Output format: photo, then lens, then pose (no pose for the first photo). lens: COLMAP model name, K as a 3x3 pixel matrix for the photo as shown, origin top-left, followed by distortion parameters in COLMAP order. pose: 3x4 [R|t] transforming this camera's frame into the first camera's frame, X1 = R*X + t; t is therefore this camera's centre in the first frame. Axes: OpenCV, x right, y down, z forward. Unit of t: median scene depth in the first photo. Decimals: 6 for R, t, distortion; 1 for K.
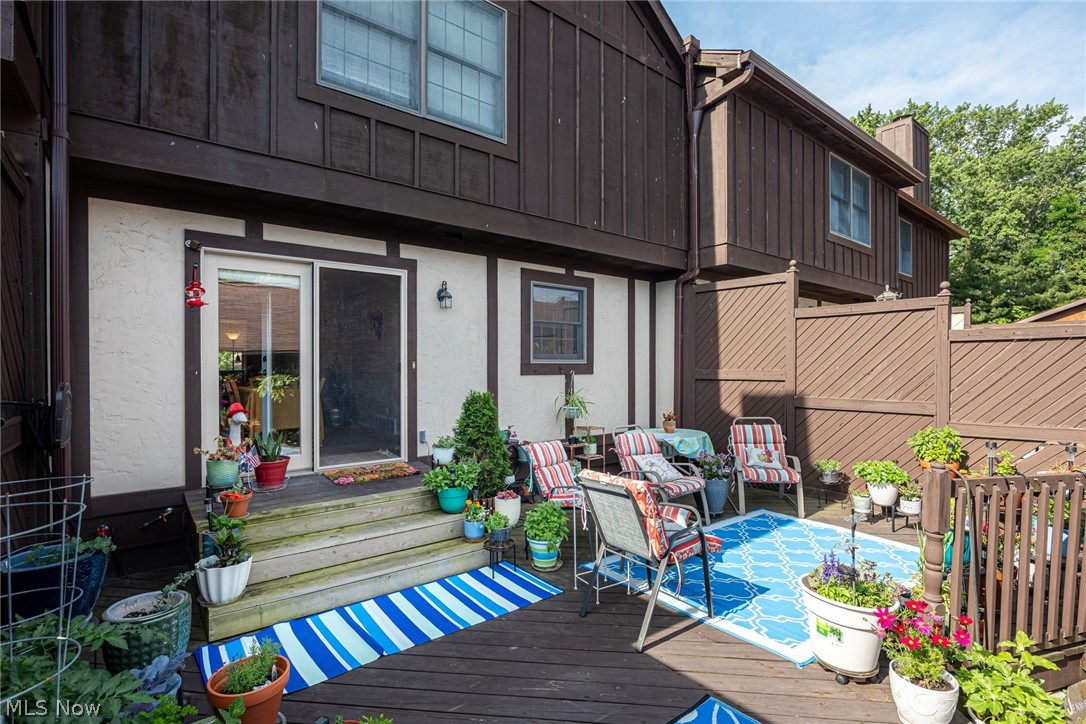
lens RADIAL K [[495.9, 0, 531.8], [0, 495.9, 365.9], [0, 0, 1]] dist [0.000507, -0.000116]
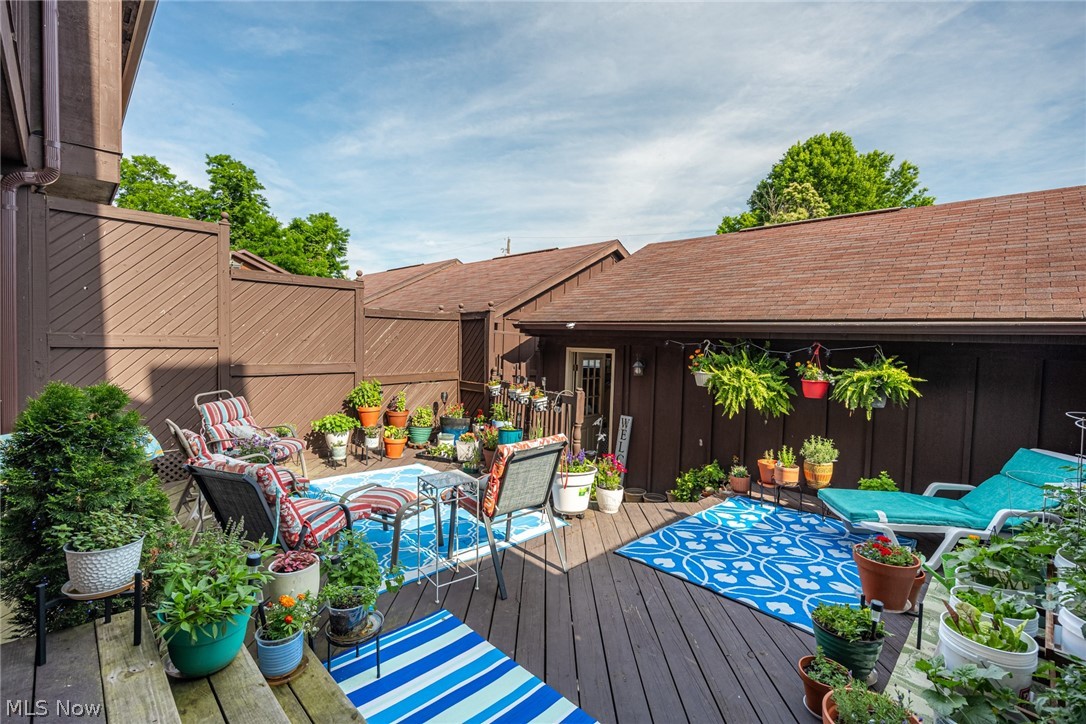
lens RADIAL K [[495.9, 0, 532.3], [0, 495.9, 358.6], [0, 0, 1]] dist [0.000507, -0.000116]
pose [[-0.112294, -0.035937, 0.993025, -0.478918], [-0.022933, 0.999173, 0.033567, 0.007298], [-0.993410, -0.019003, -0.113025, 0.613323]]
